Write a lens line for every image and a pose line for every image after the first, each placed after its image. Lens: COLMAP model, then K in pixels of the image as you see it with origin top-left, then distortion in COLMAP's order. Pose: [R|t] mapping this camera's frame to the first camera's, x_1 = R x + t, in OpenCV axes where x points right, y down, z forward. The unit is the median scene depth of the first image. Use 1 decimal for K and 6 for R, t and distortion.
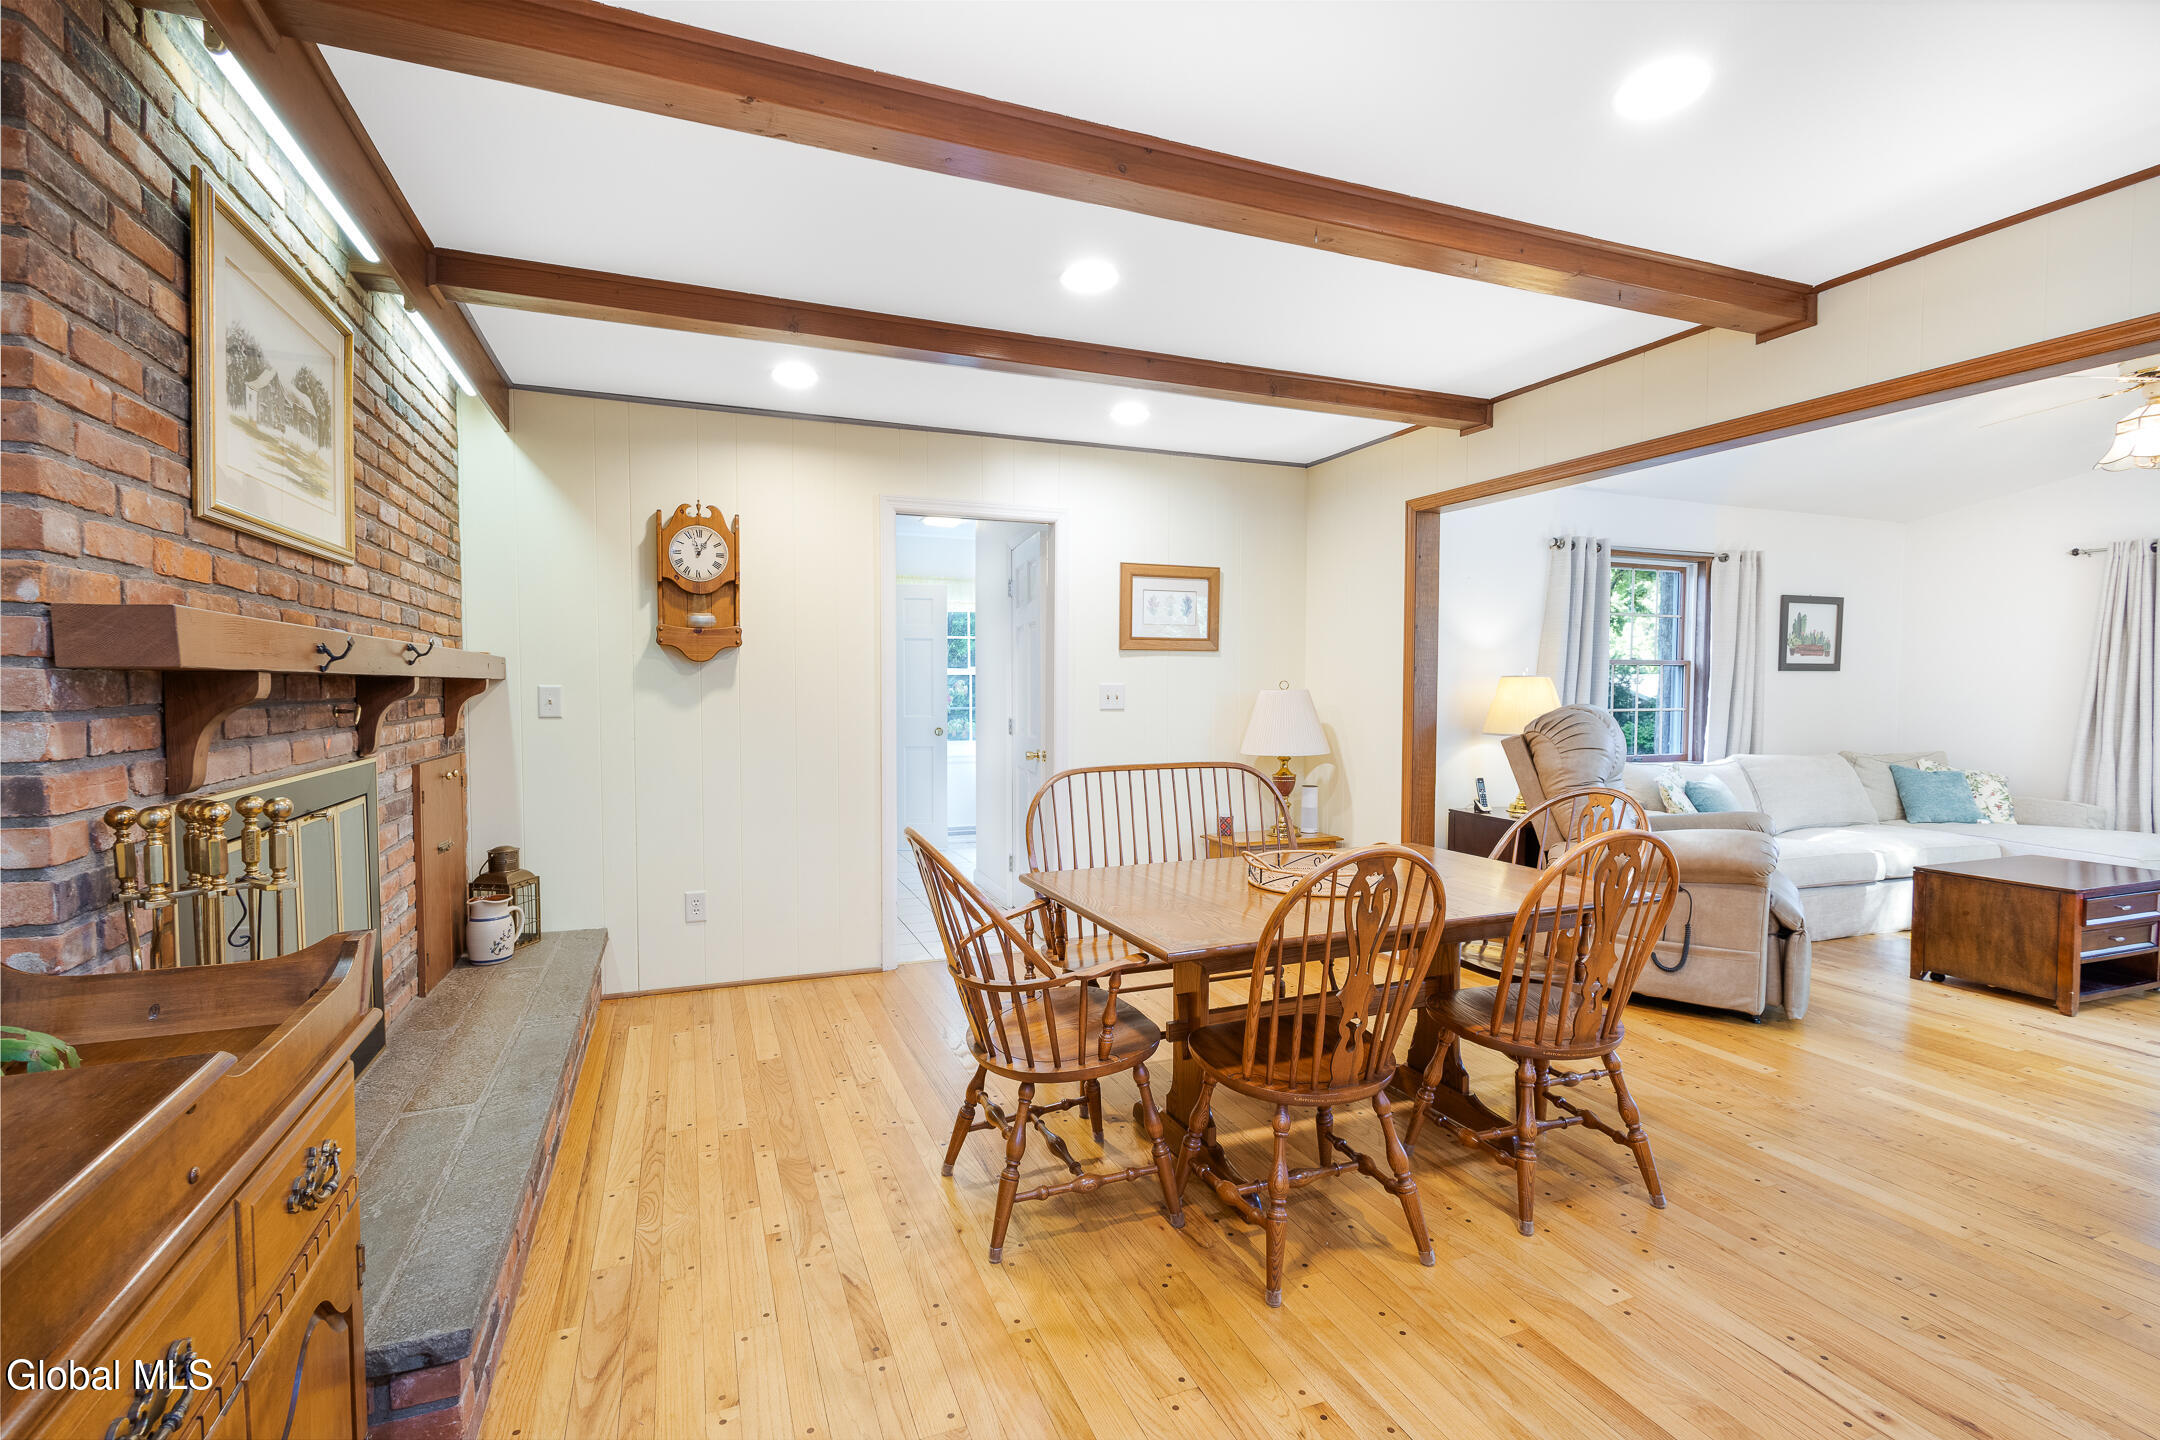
lens RADIAL K [[997.1, 0, 1076.3], [0, 997.1, 731.4], [0, 0, 1]] dist [0.001158, 0.000095]
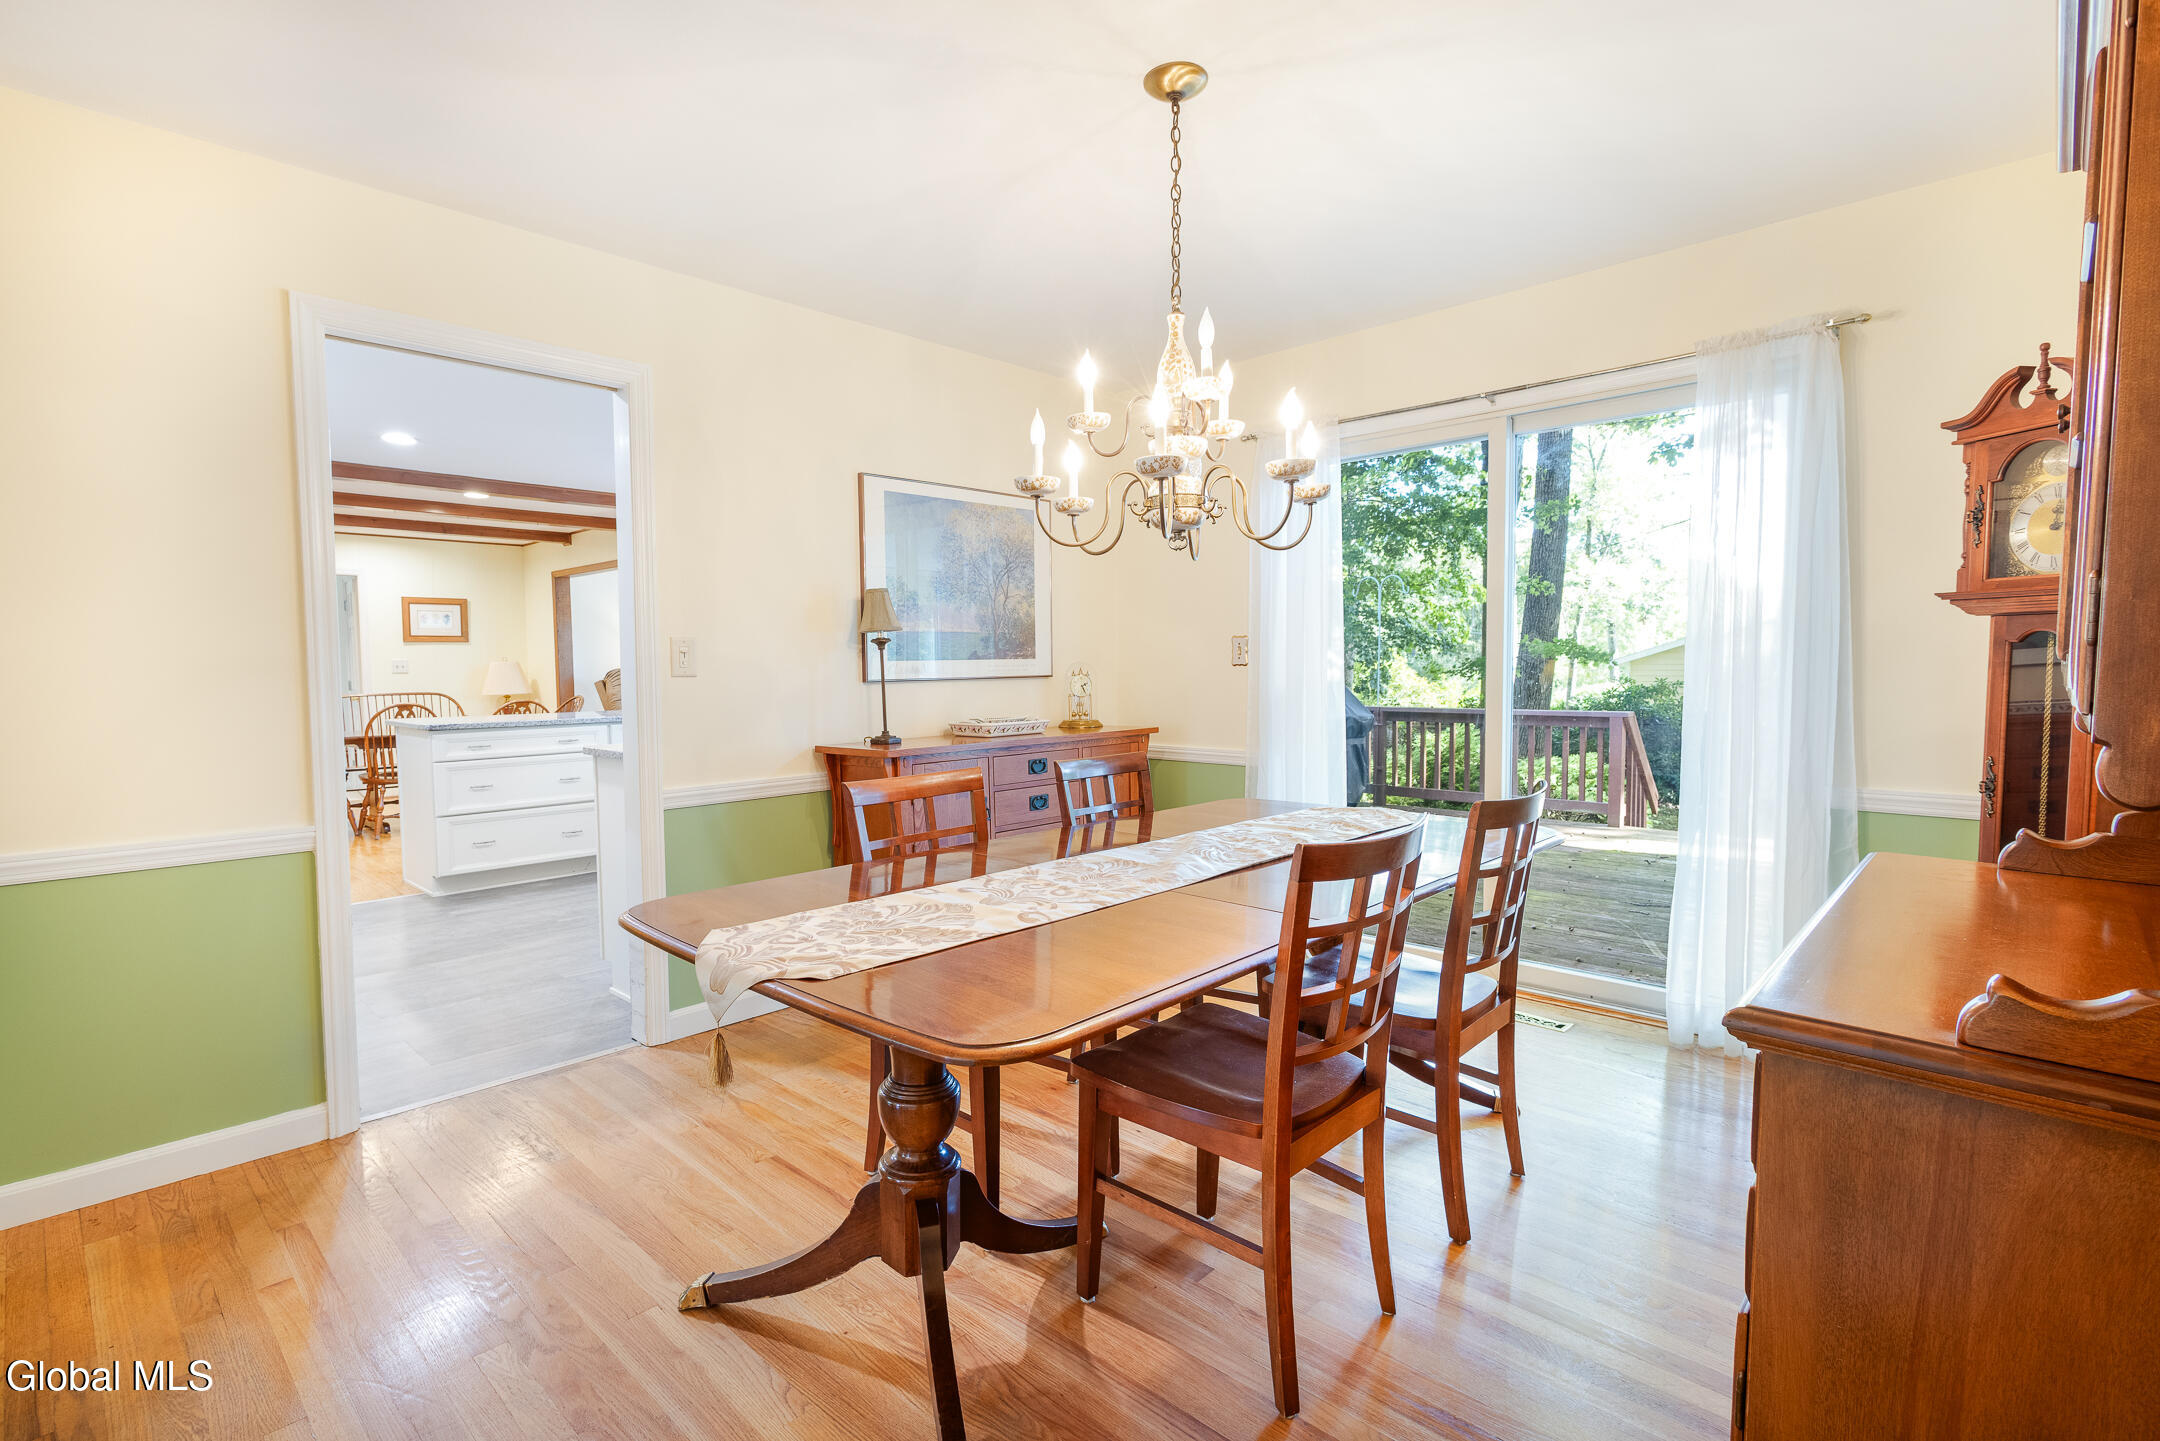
lens RADIAL K [[997.1, 0, 1084.3], [0, 997.1, 719.4], [0, 0, 1]] dist [0.001158, 0.000095]
pose [[0.905744, -0.034935, 0.422383, 0.421848], [0.030311, 0.999384, 0.017660, 0.075470], [-0.422740, -0.003193, 0.906245, -1.331764]]
